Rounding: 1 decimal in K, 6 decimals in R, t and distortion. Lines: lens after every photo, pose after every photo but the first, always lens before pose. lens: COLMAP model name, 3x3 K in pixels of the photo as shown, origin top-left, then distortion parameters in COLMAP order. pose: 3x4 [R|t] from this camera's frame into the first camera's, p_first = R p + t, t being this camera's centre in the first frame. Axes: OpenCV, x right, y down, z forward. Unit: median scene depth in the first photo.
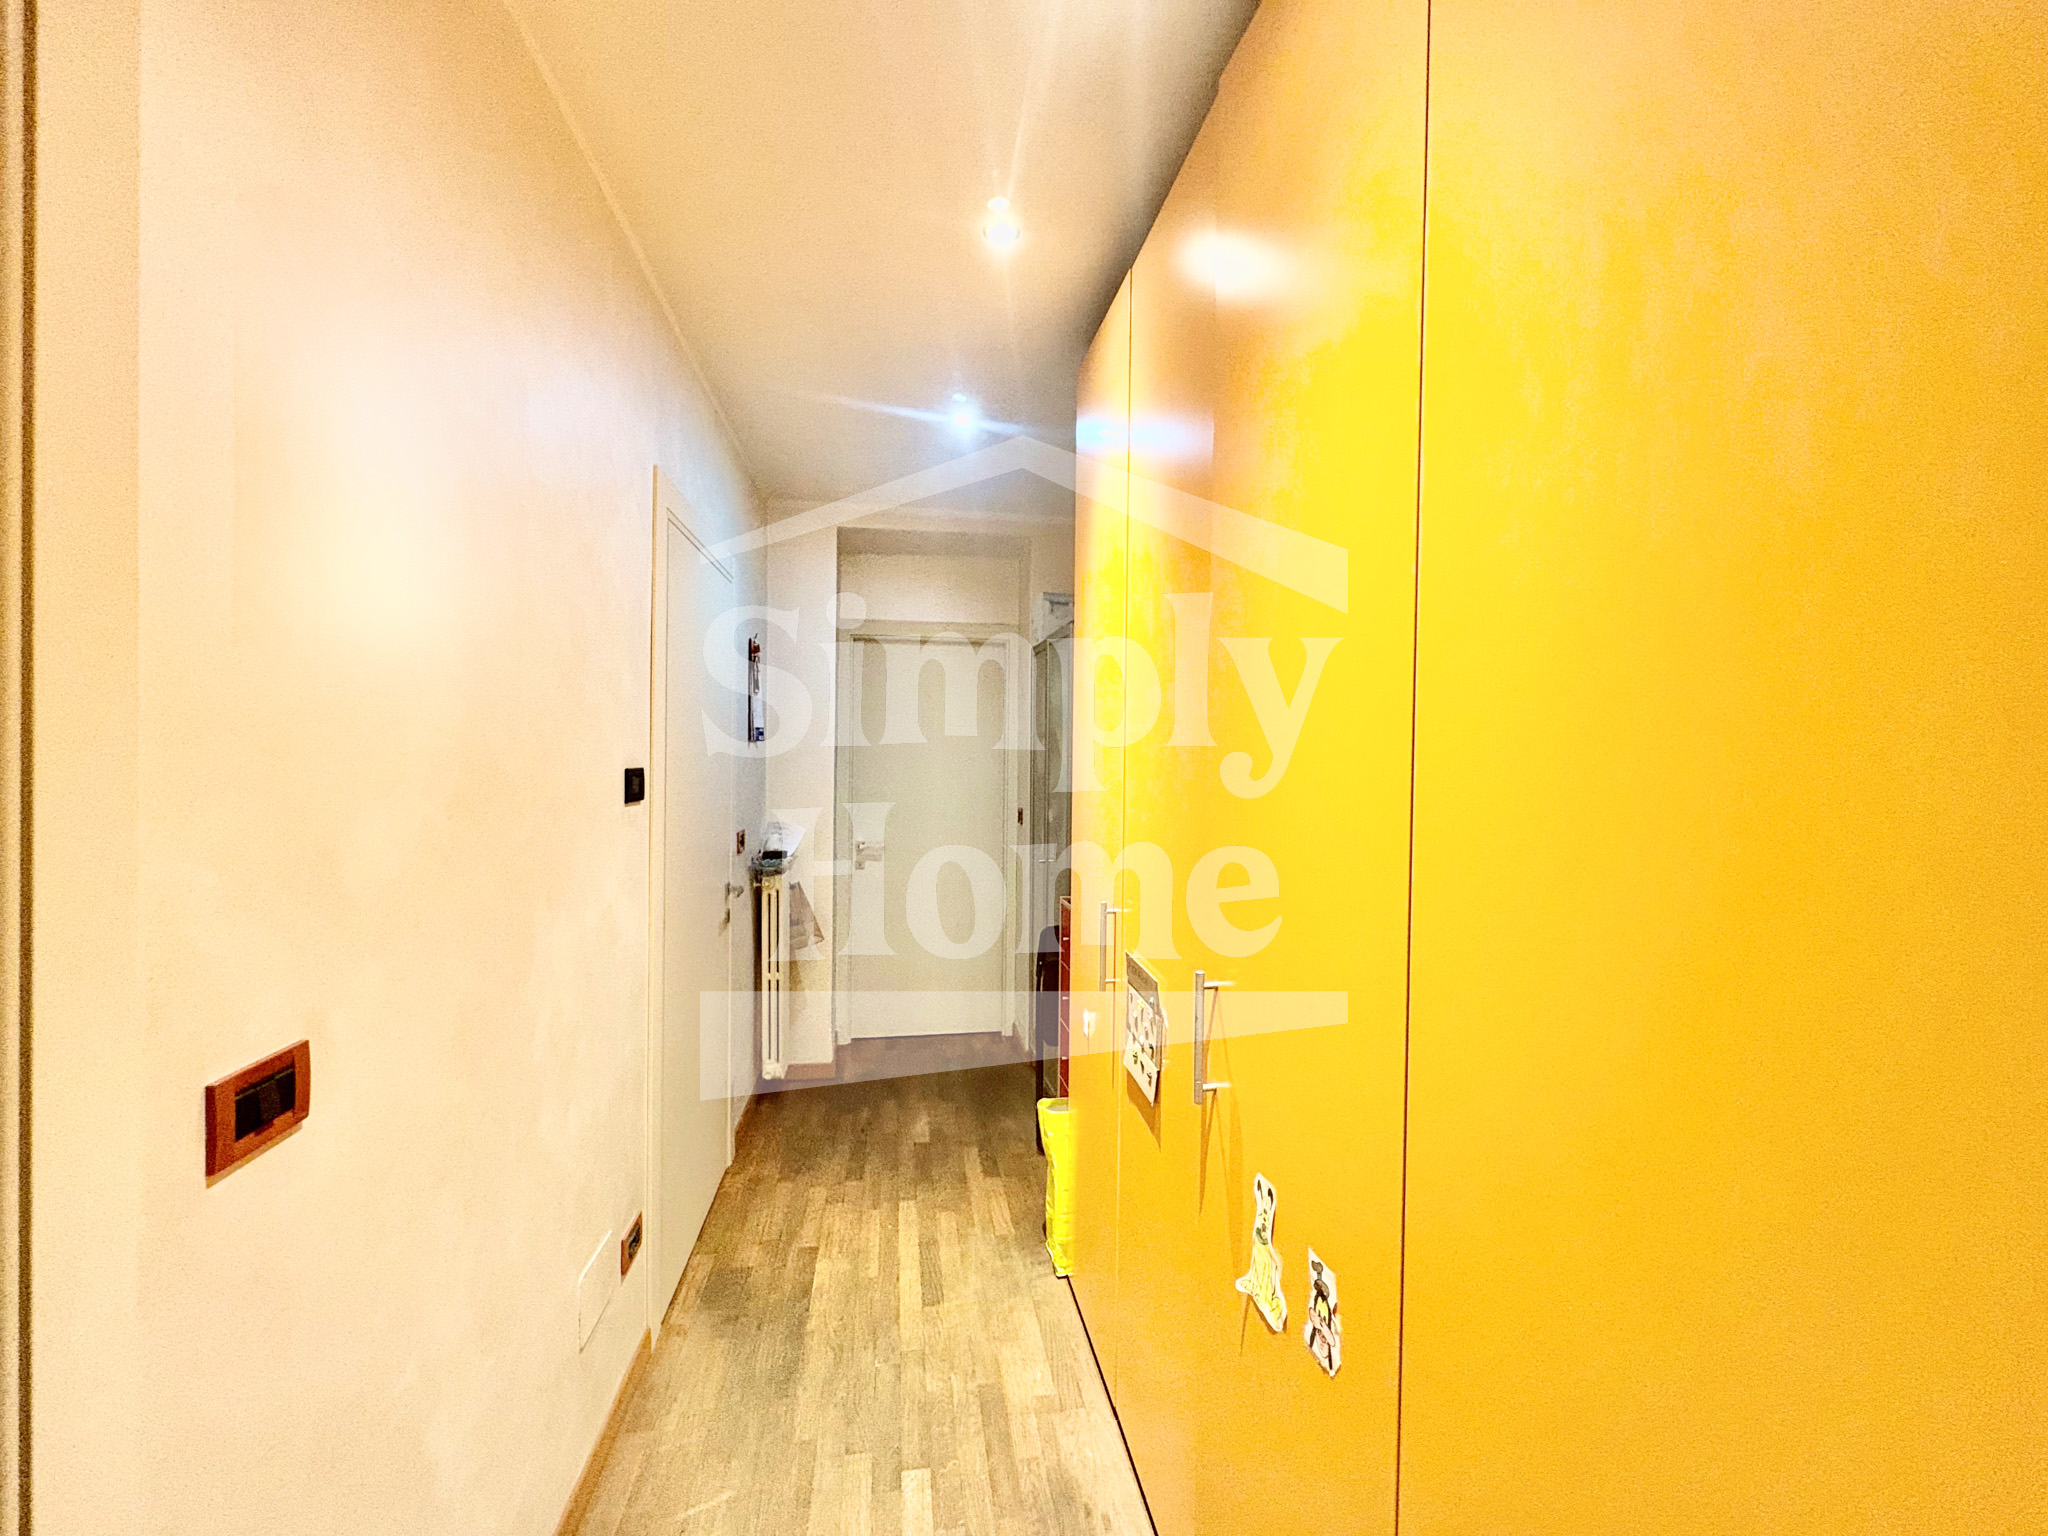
lens RADIAL K [[840.5, 0, 1021.5], [0, 840.5, 765.4], [0, 0, 1]] dist [-0.003579, -0.000004]
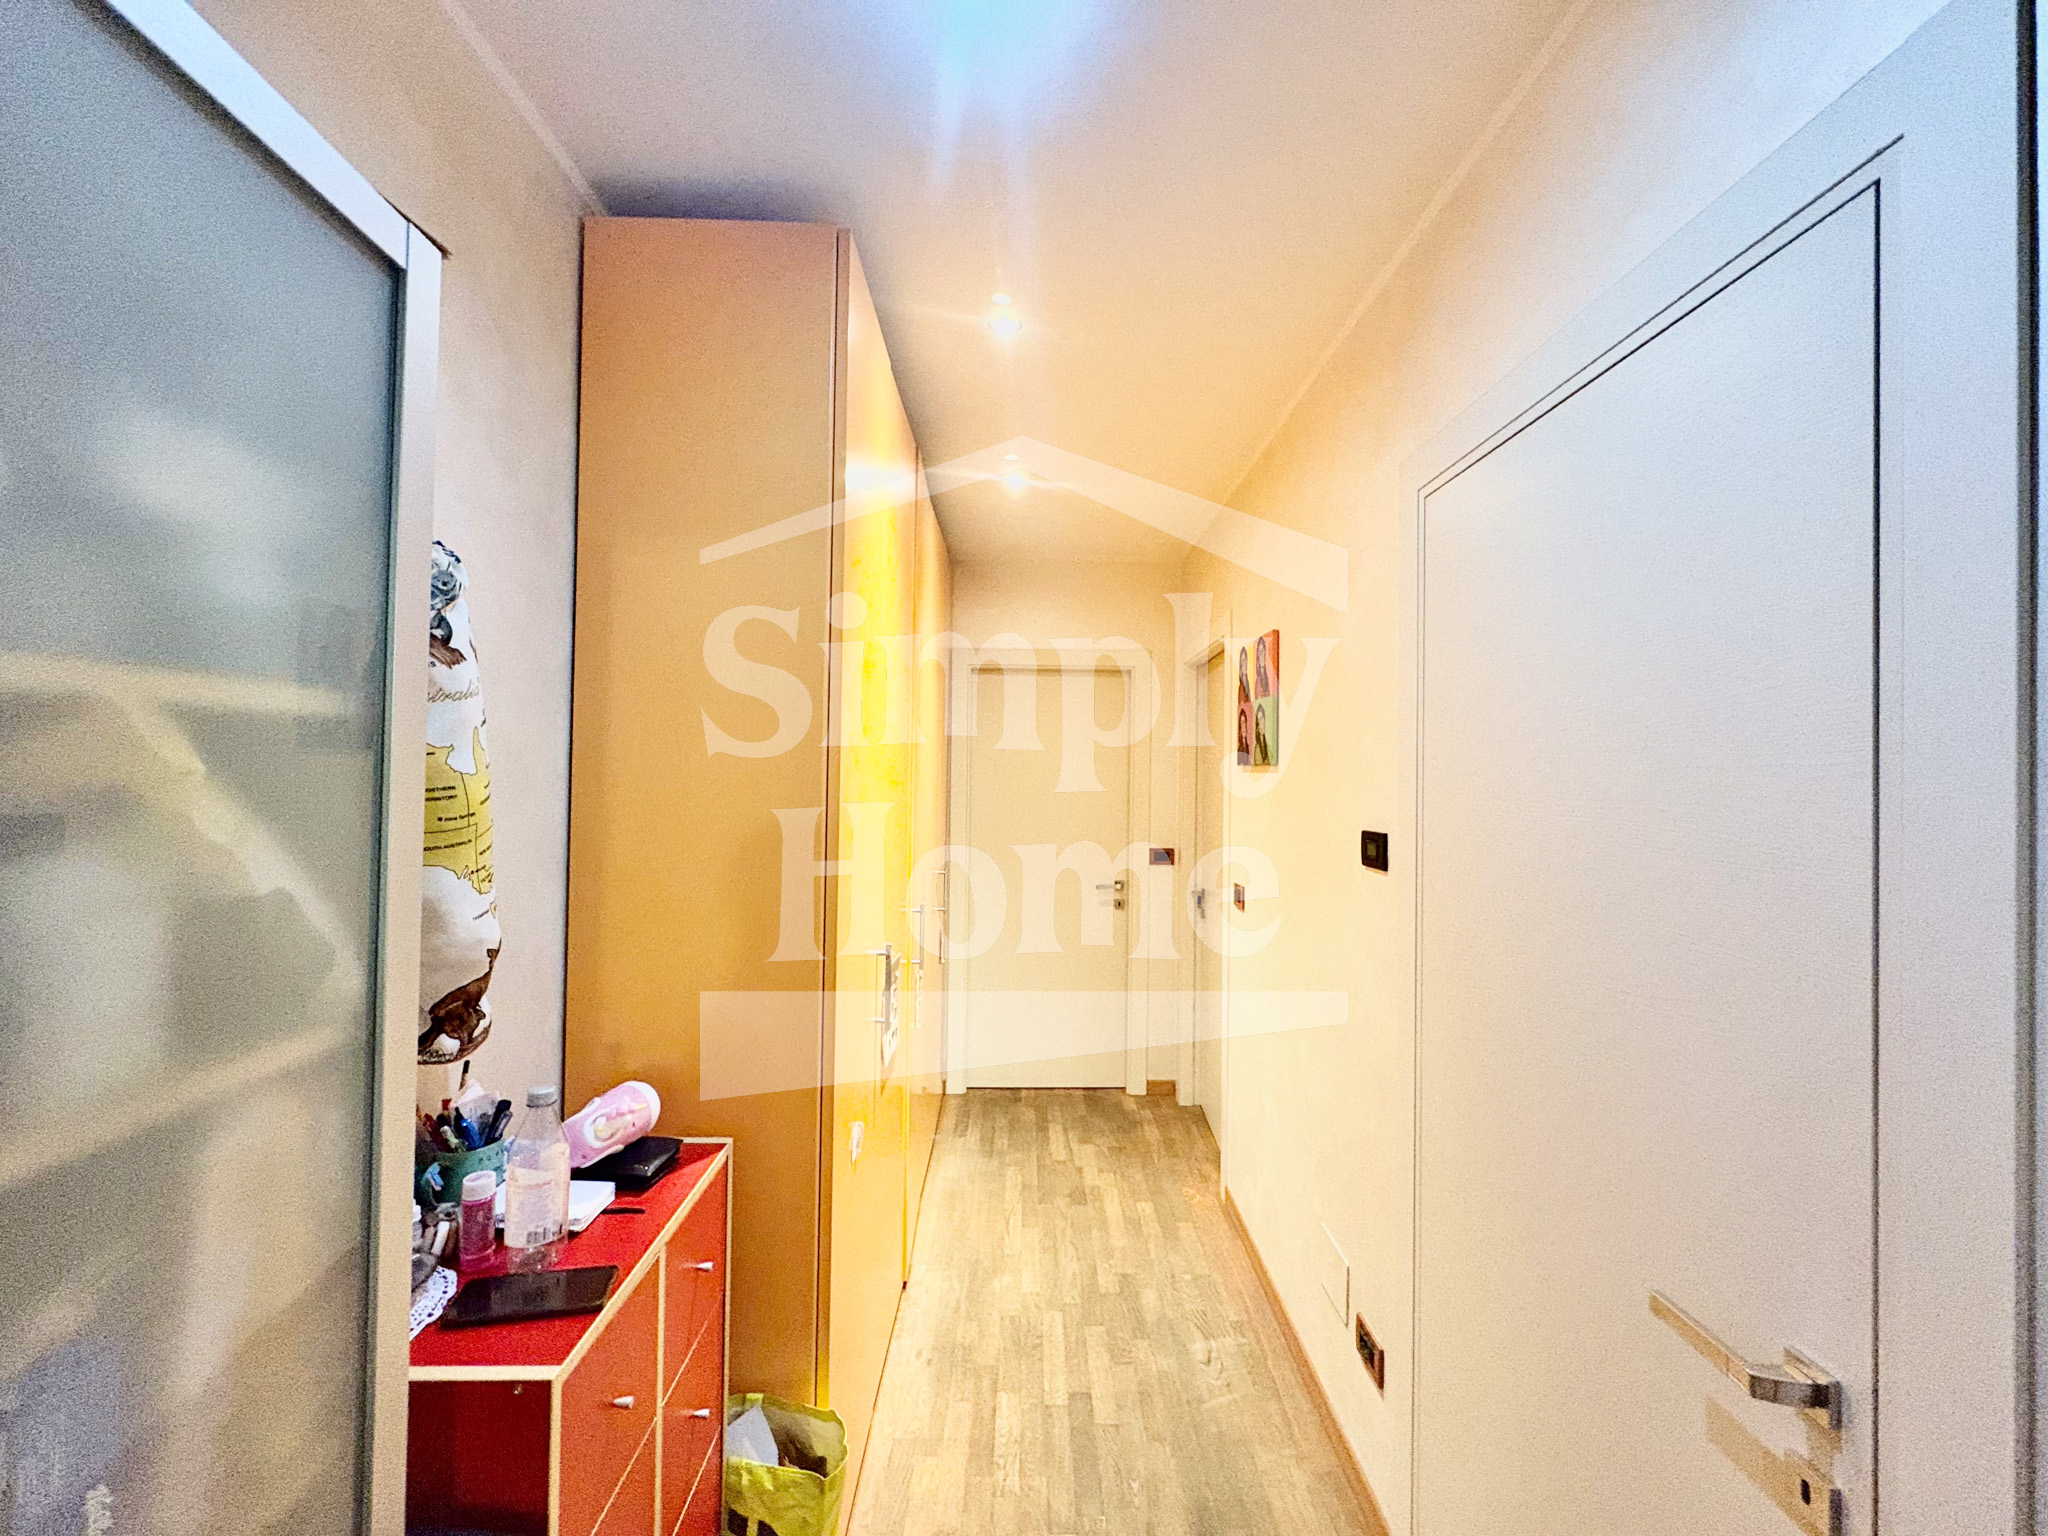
lens RADIAL K [[840.5, 0, 1024.6], [0, 840.5, 769.8], [0, 0, 1]] dist [-0.003579, -0.000004]
pose [[-0.989259, -0.020758, 0.144690, -0.224486], [-0.020660, 0.999784, 0.002182, -0.062577], [-0.144704, -0.000831, -0.989475, 2.091969]]
